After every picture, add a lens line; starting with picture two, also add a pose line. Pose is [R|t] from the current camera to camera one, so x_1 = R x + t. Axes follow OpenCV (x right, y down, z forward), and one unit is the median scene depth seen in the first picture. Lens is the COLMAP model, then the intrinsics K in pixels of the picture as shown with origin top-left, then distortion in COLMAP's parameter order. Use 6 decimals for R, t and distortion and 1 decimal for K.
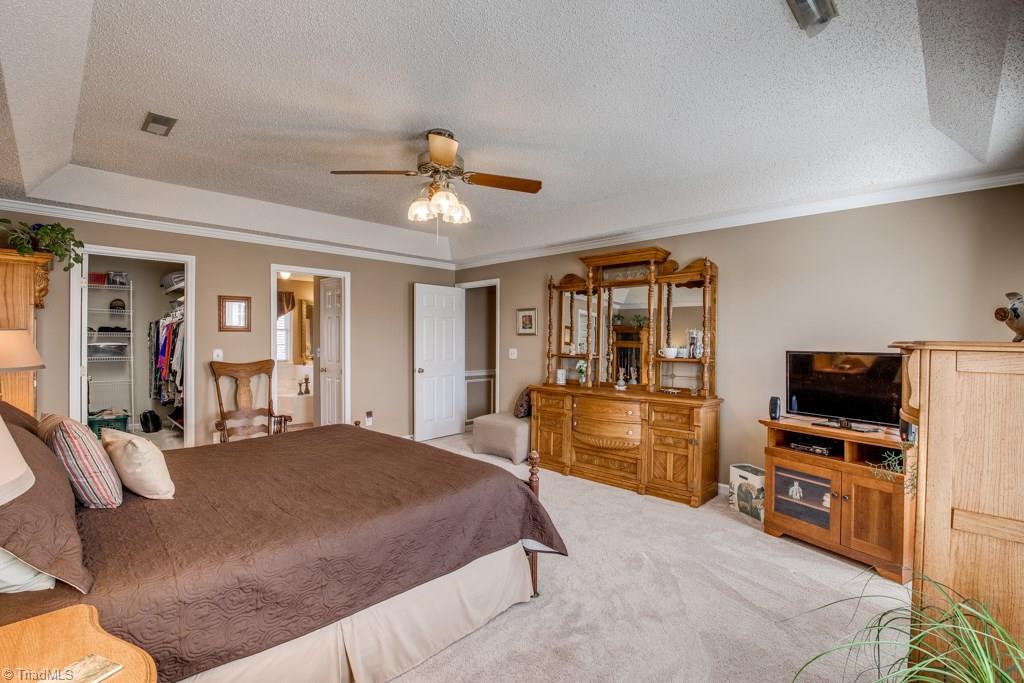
lens RADIAL K [[470.1, 0, 518.0], [0, 470.1, 339.4], [0, 0, 1]] dist [-0.039586, 0.008364]
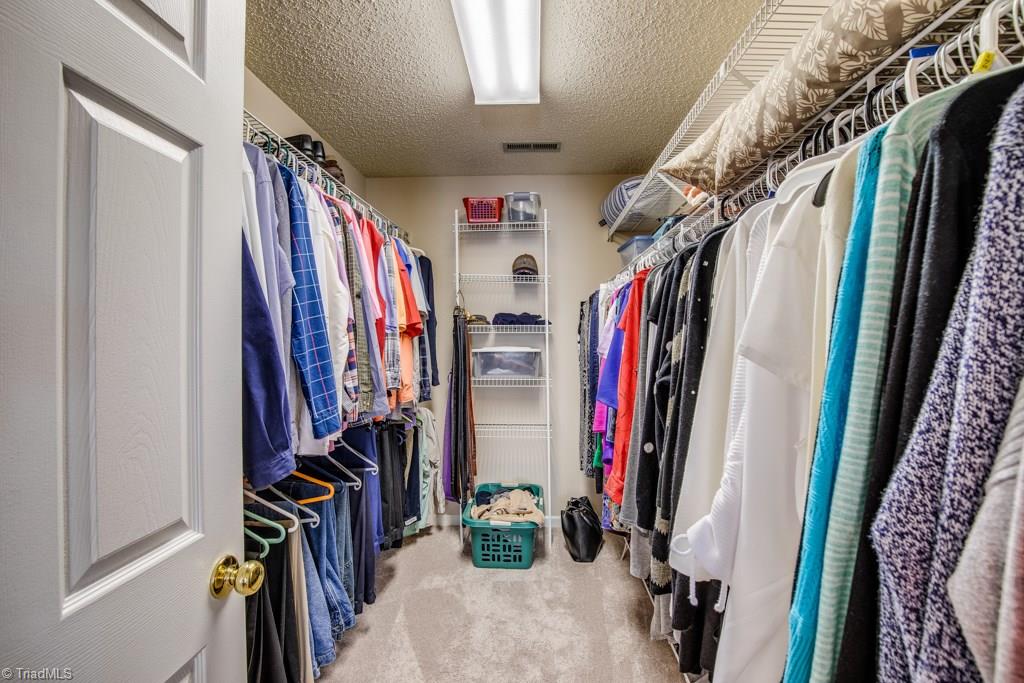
lens RADIAL K [[470.1, 0, 518.0], [0, 470.1, 339.4], [0, 0, 1]] dist [-0.039586, 0.008364]
pose [[0.674726, -0.004695, -0.738053, -0.519424], [0.007353, 0.999973, 0.000361, -0.000619], [0.738031, -0.005670, 0.674743, 0.665632]]
